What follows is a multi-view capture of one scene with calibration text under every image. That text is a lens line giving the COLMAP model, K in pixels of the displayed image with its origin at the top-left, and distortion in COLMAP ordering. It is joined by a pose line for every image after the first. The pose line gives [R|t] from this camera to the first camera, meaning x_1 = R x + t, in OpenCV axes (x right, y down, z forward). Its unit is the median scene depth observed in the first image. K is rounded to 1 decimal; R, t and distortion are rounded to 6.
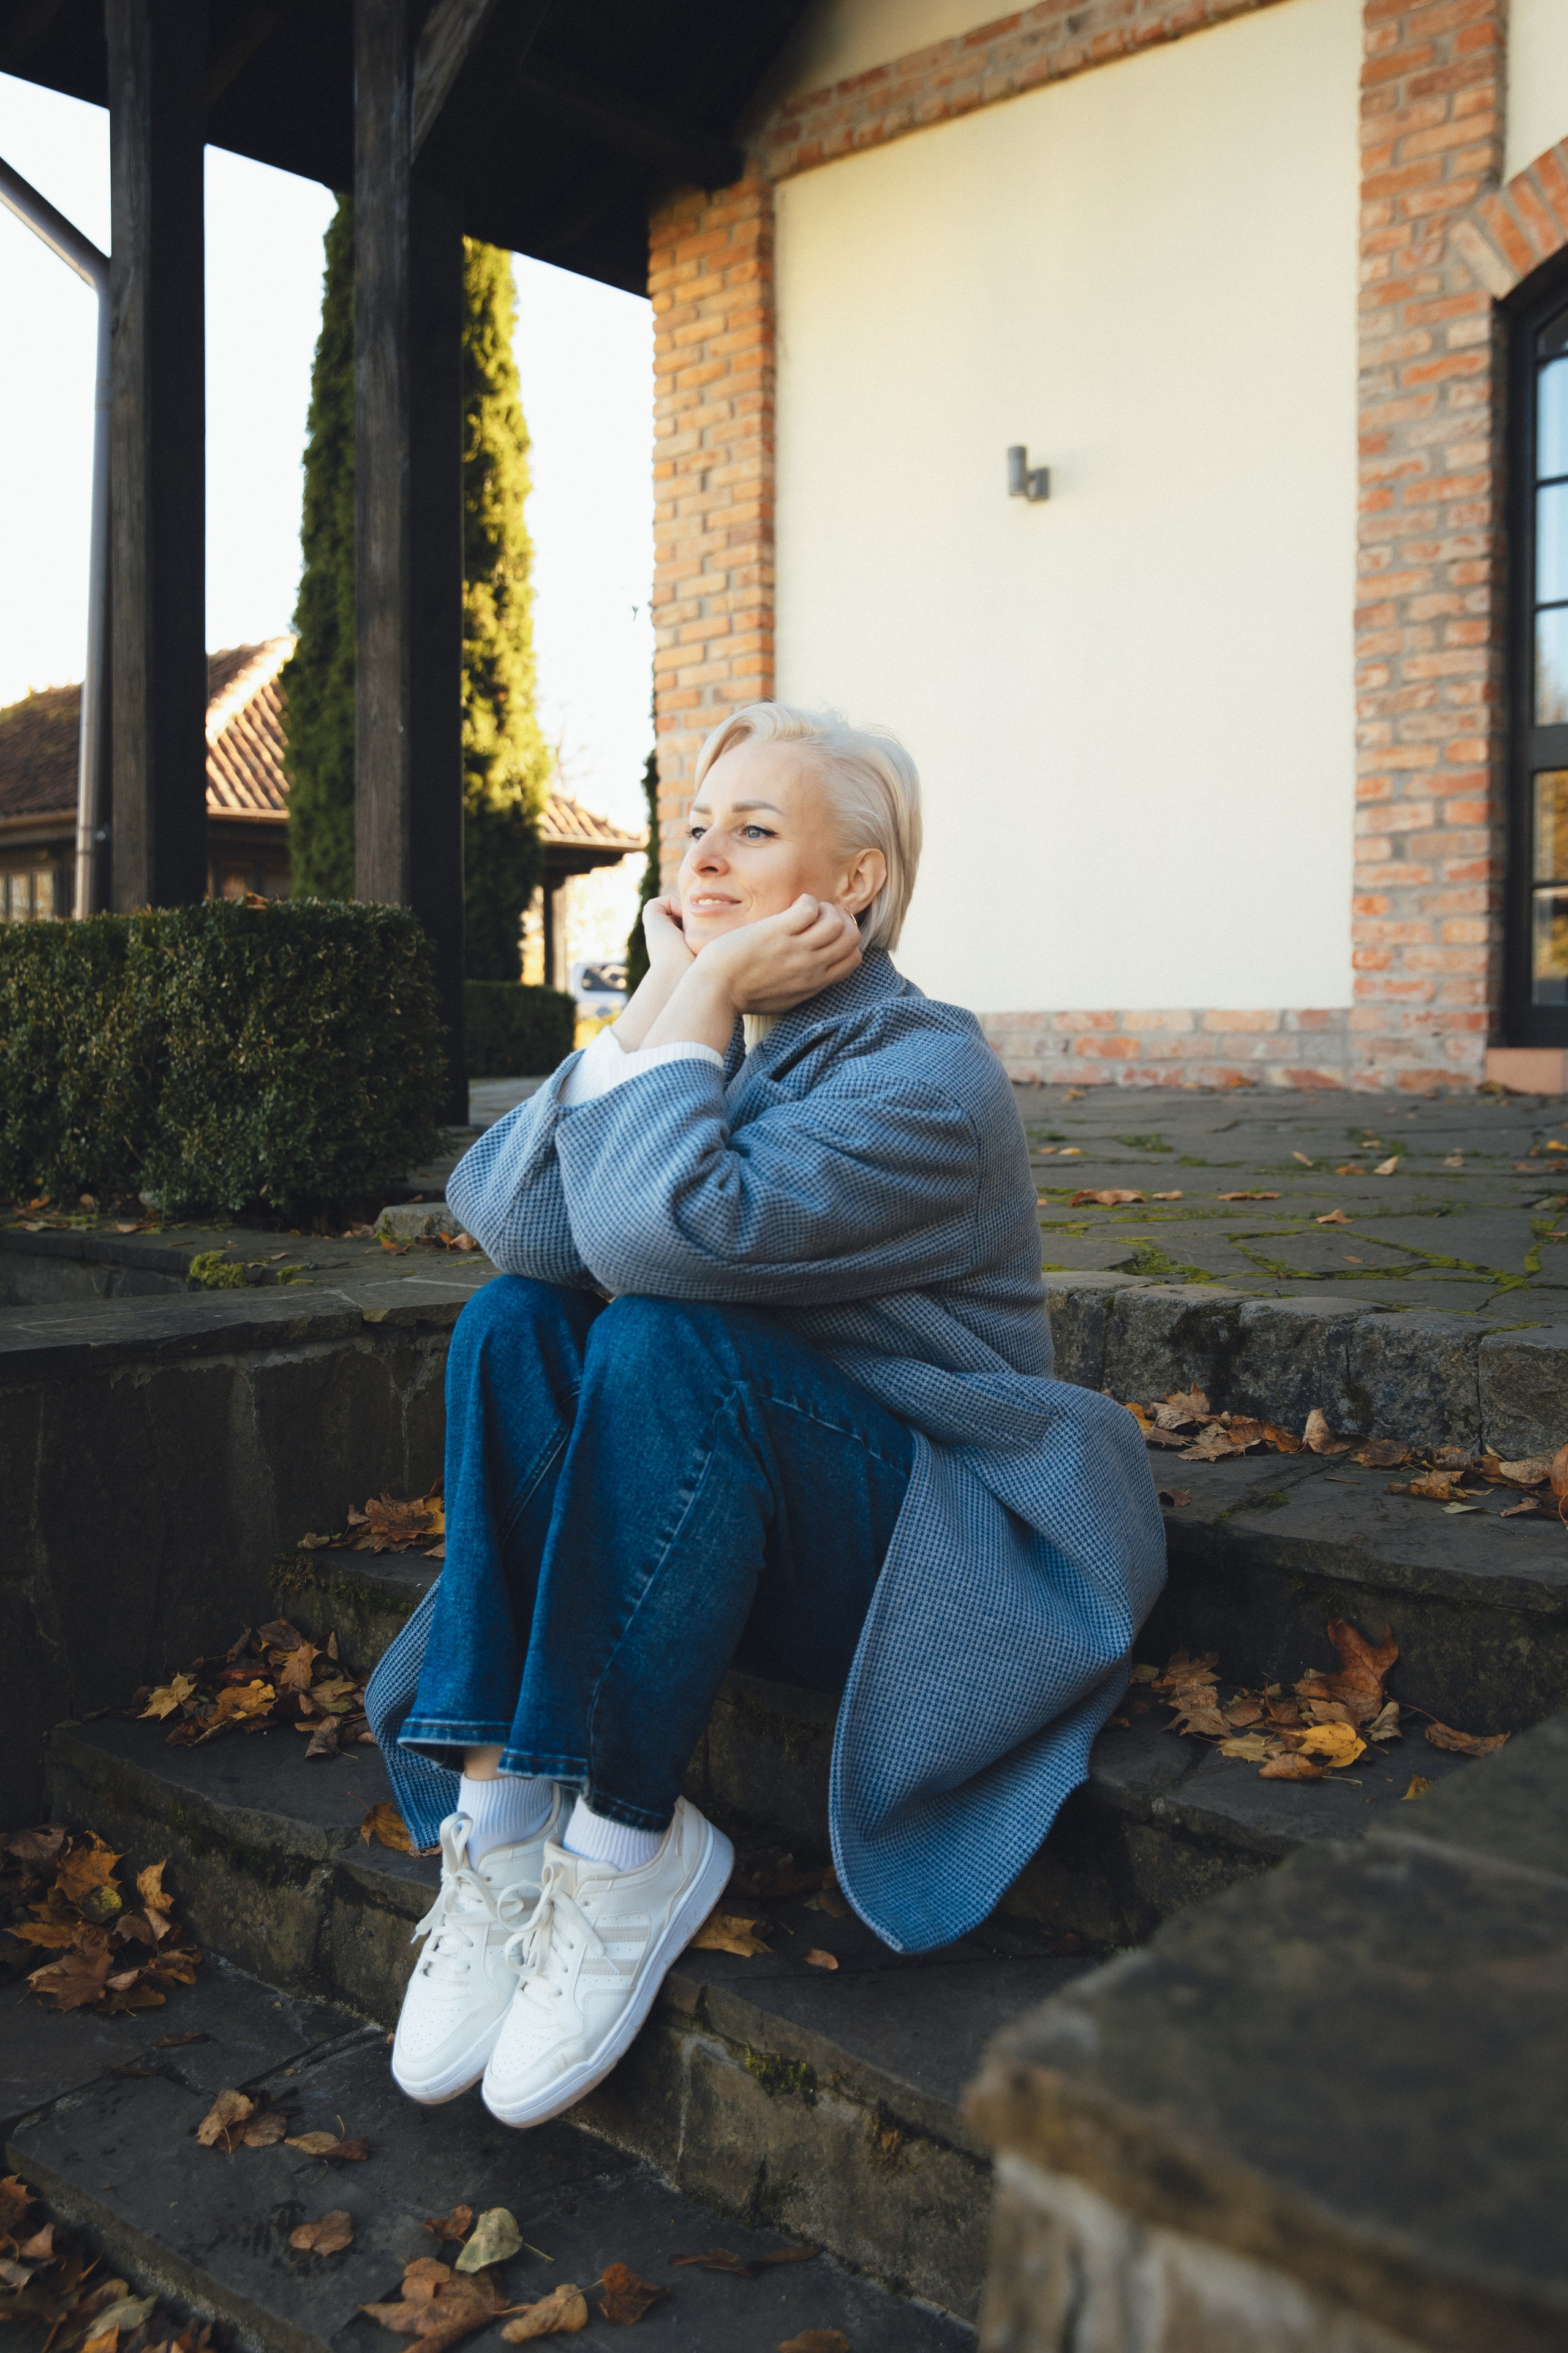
lens RADIAL K [[2100.7, 0, 776.6], [0, 2100.7, 1148.6], [0, 0, 1]] dist [-0.008199, 0.017702]
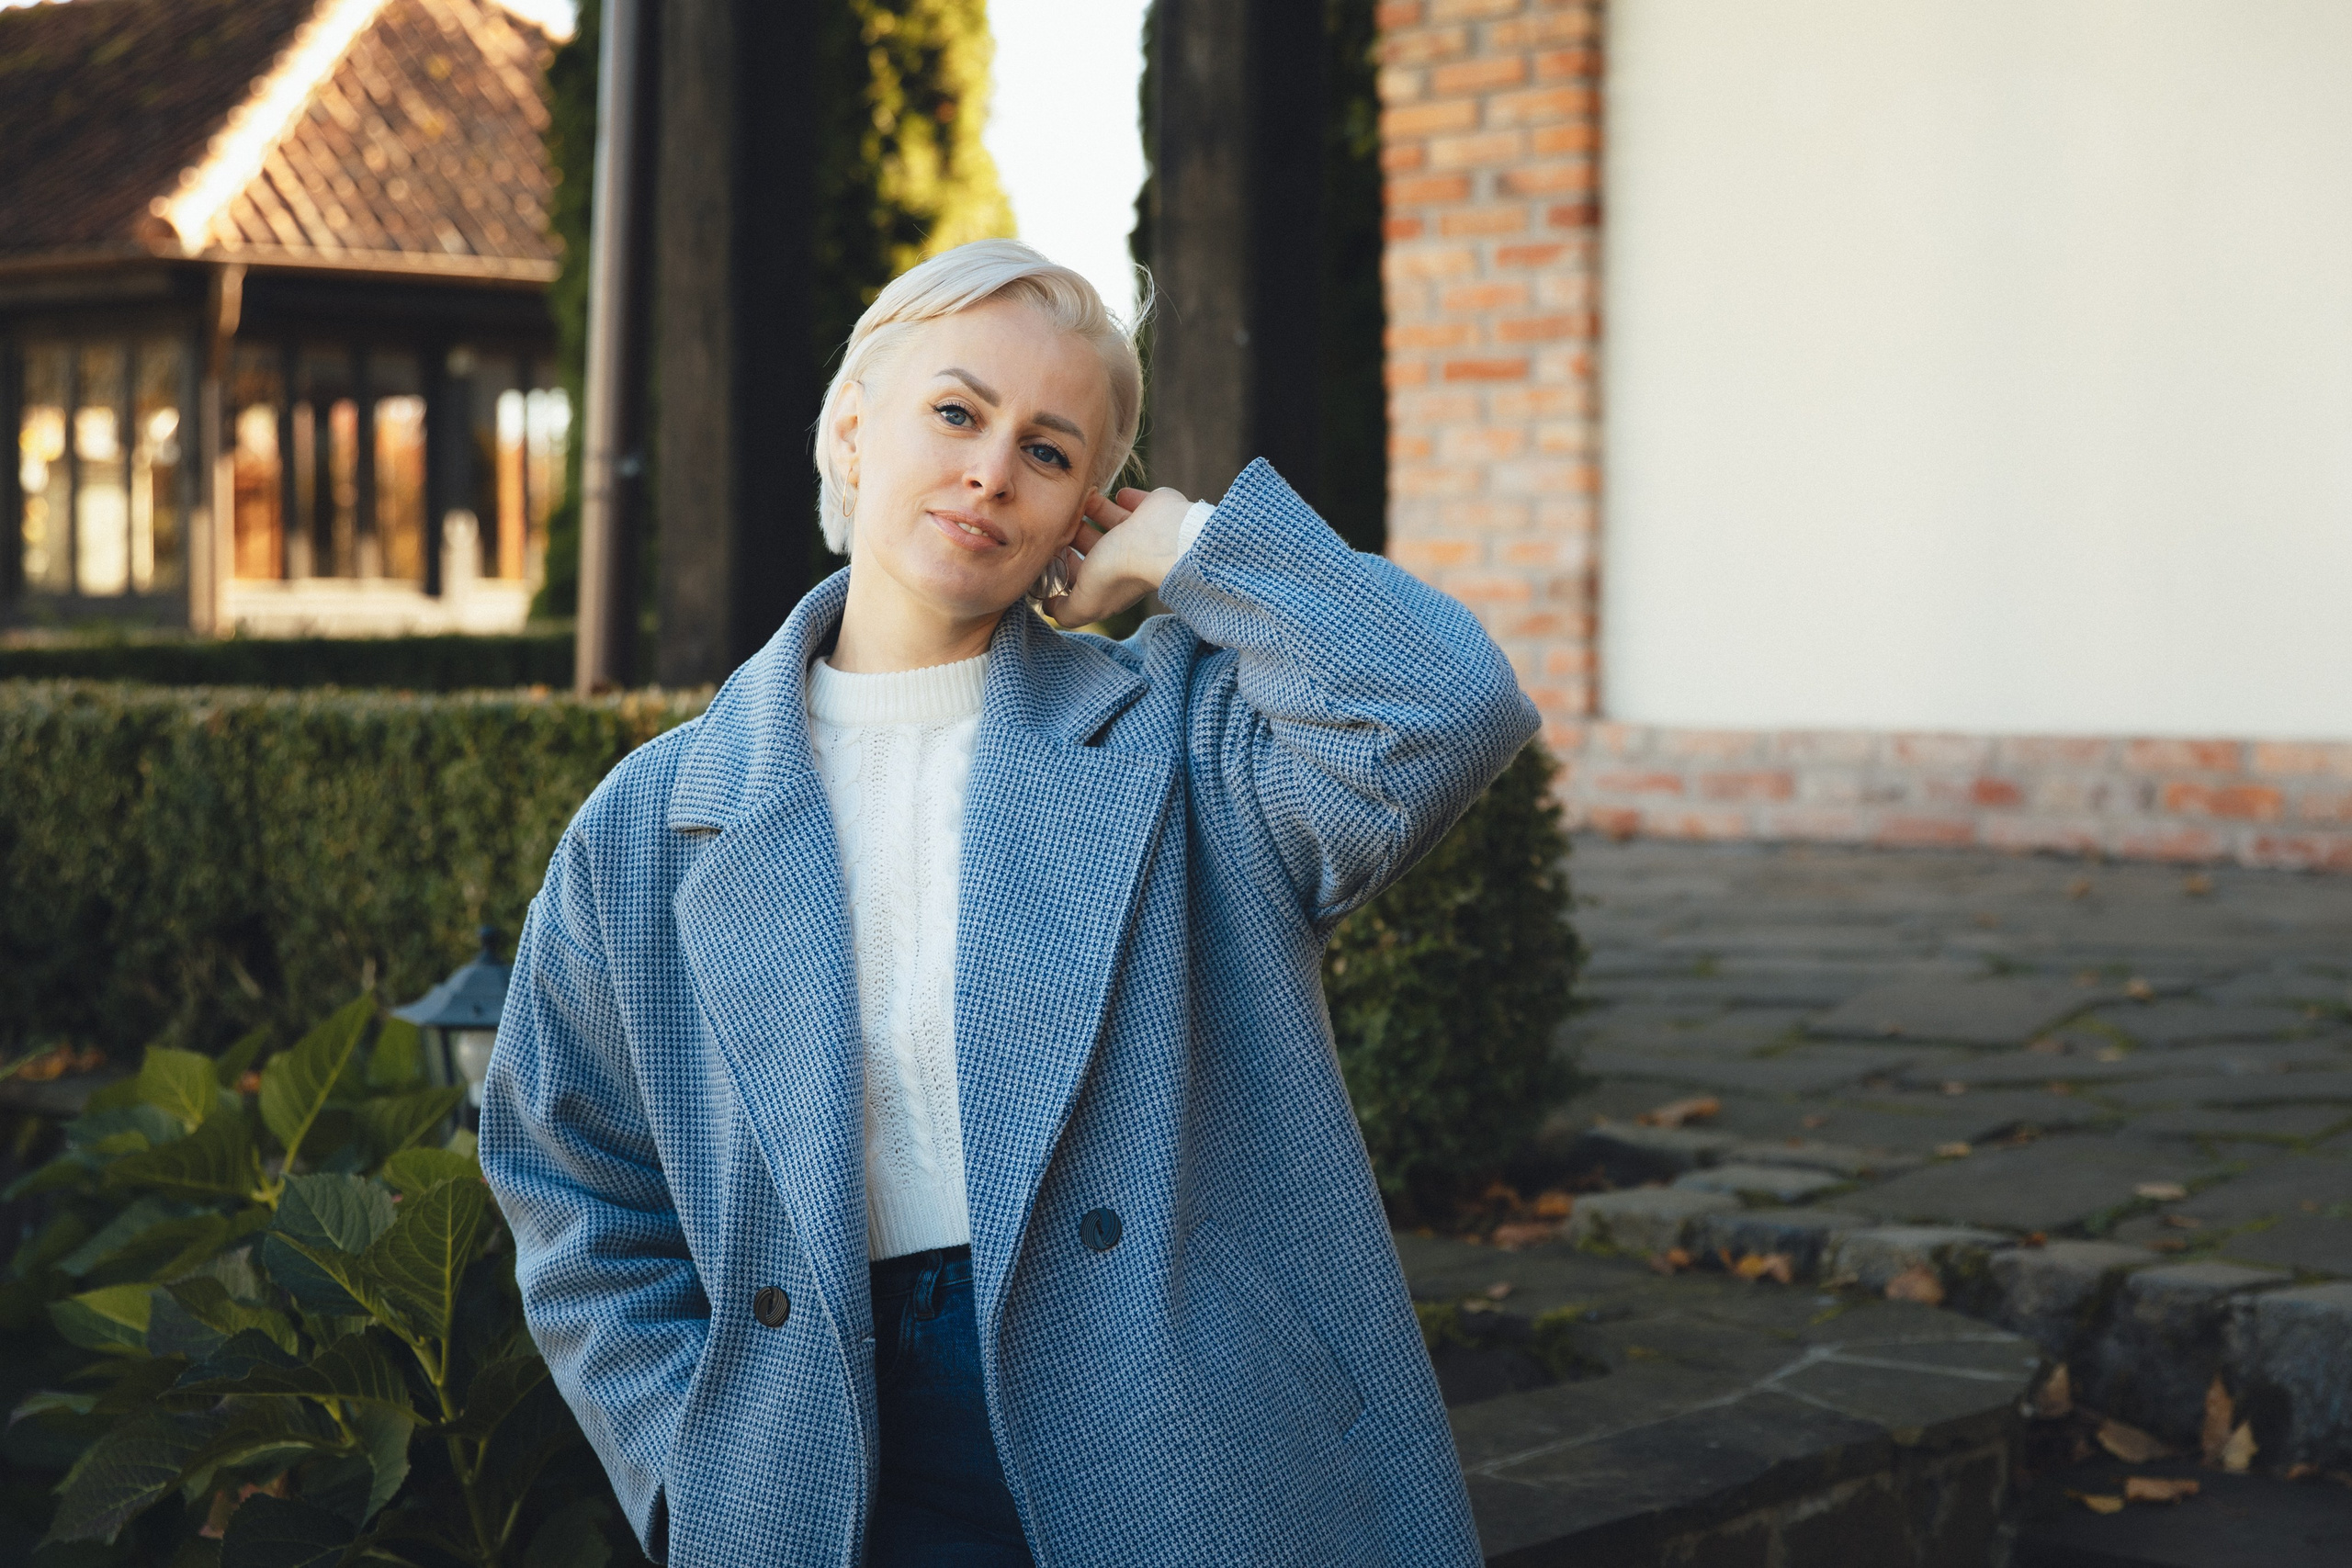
lens RADIAL K [[3793.7, 0, 1176.0], [0, 3793.7, 784.0], [0, 0, 1]] dist [0.031811, -0.085652]
pose [[0.999852, 0.001336, 0.017138, -0.185777], [-0.001236, 0.999982, -0.005801, -0.052467], [-0.017146, 0.005779, 0.999836, -0.102217]]
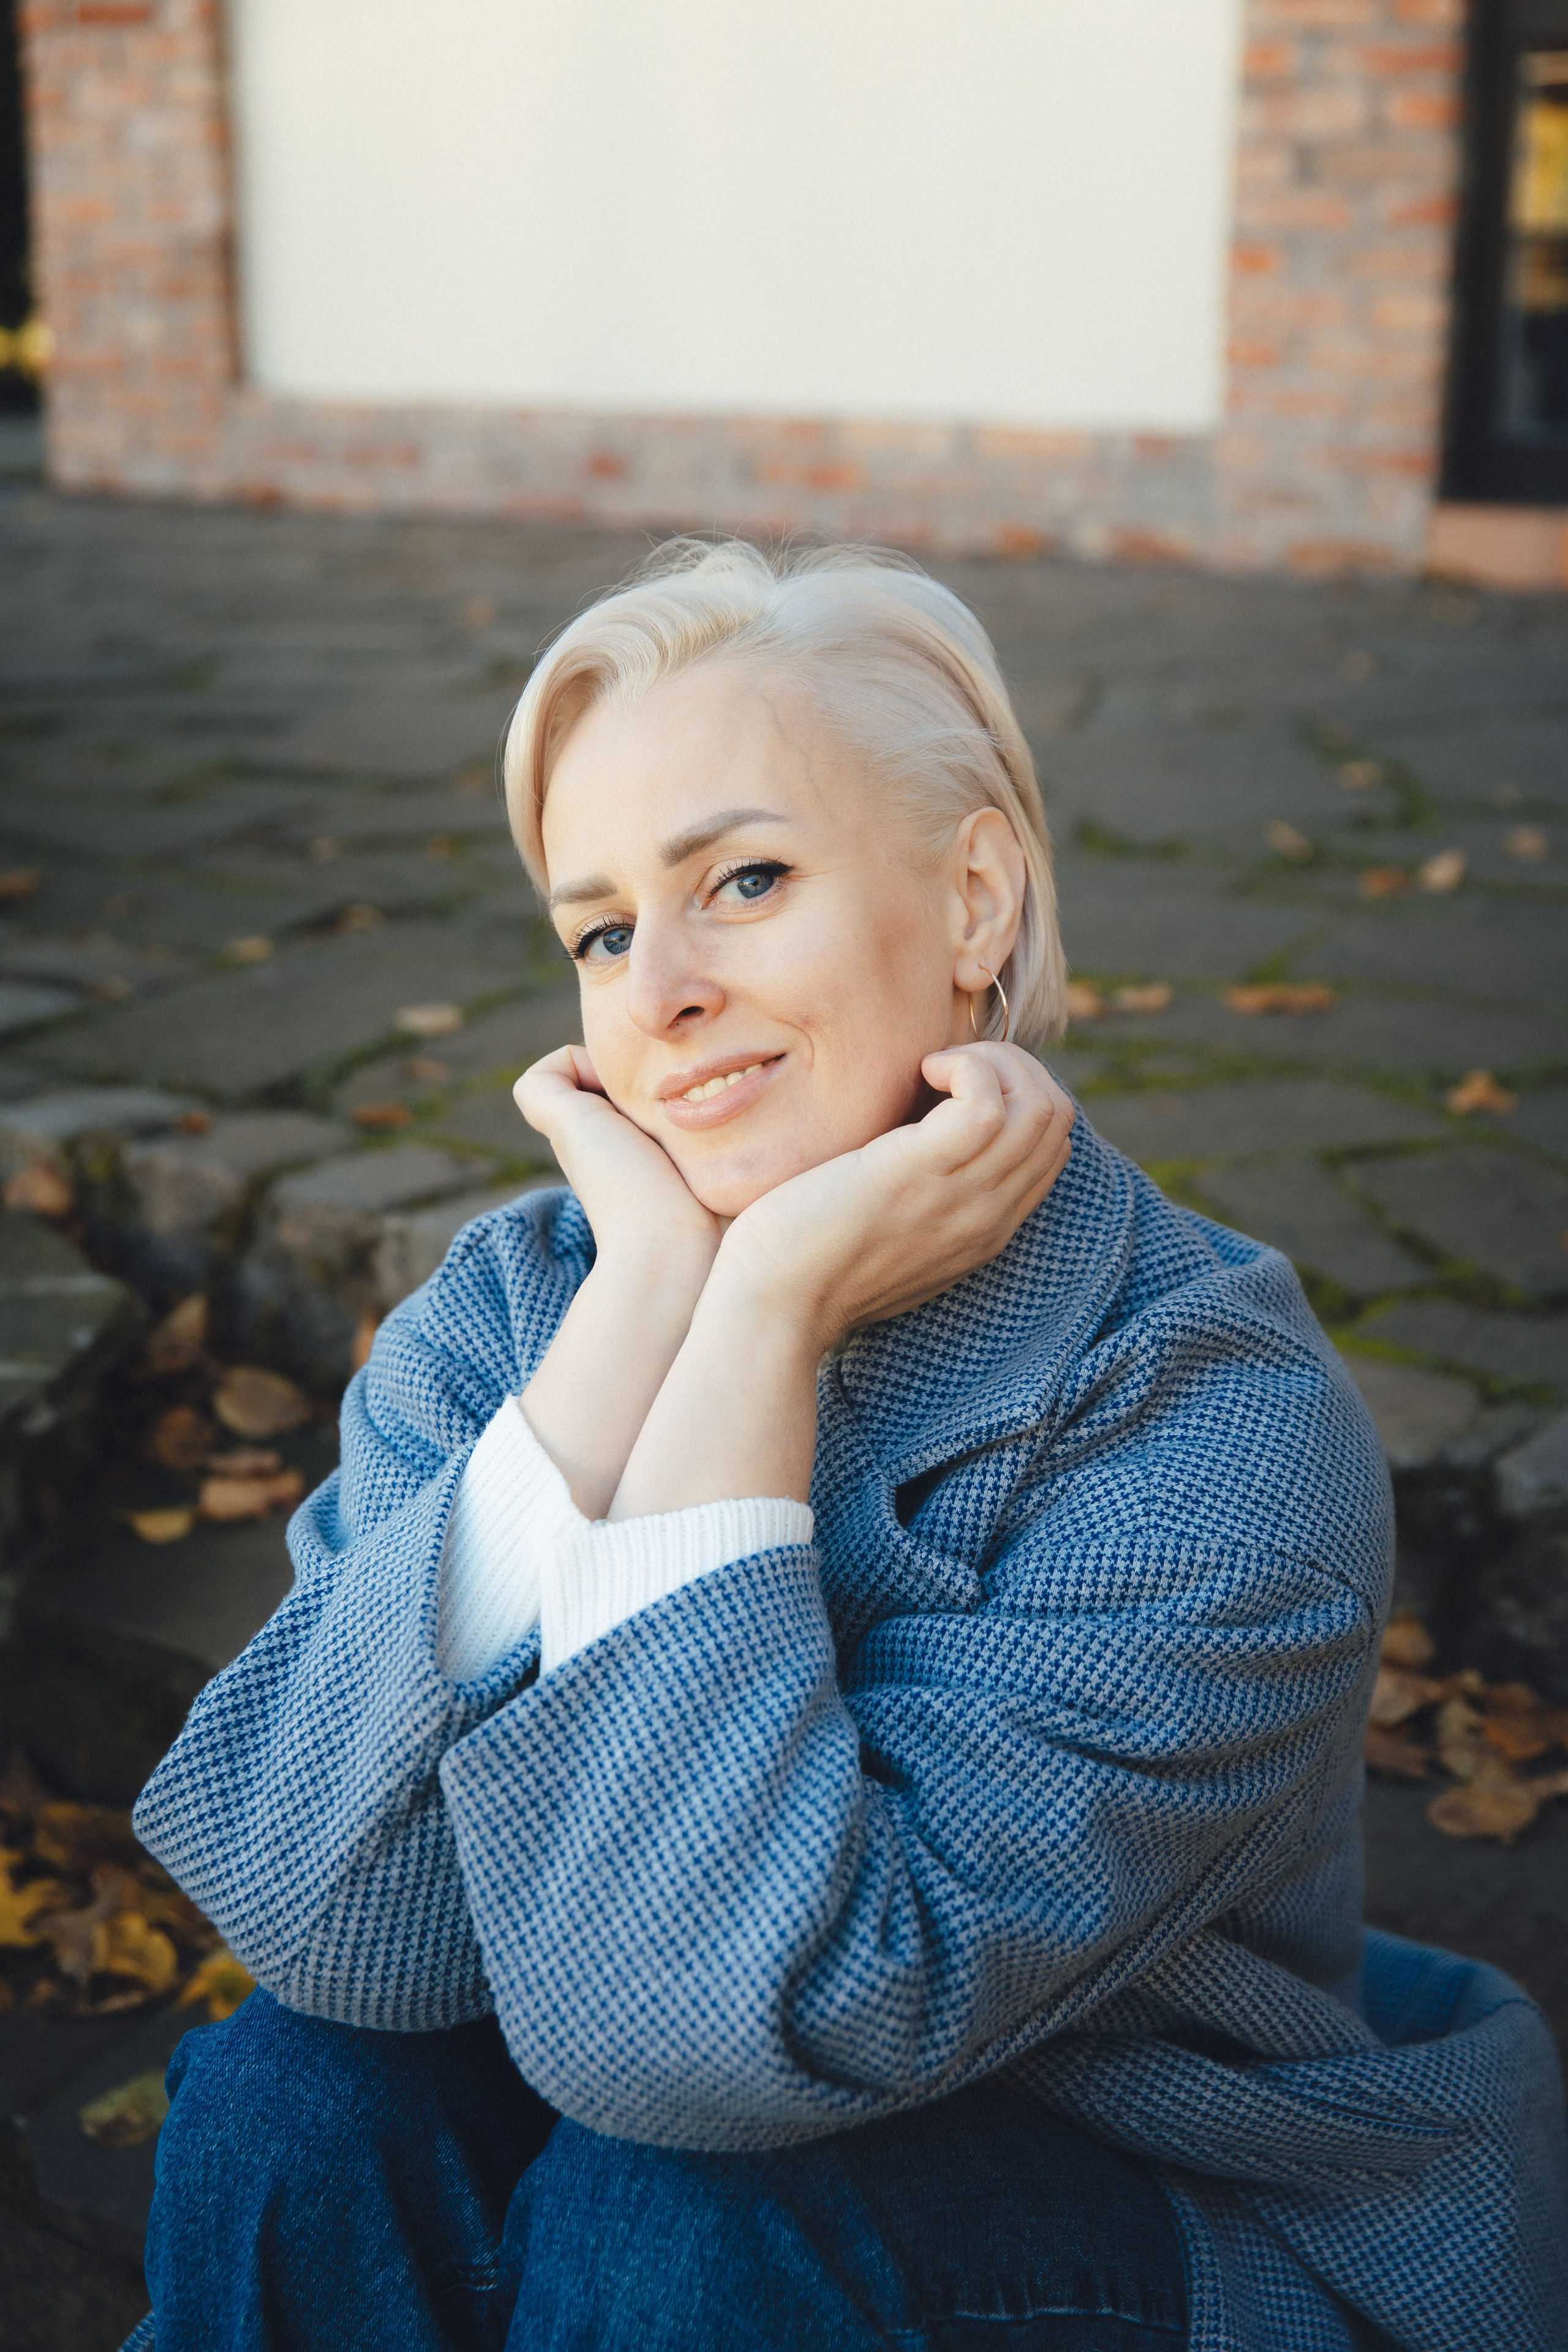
lens RADIAL K [[2975.5, 0, 691.7], [0, 2975.5, 1176.0], [0, 0, 1]] dist [0.032794, 0.020283]
pose [[0.984972, -0.038661, 0.168330, -0.040302], [-0.003285, 0.970254, 0.242066, -0.069073], [-0.172682, -0.238981, 0.955546, 0.126806]]
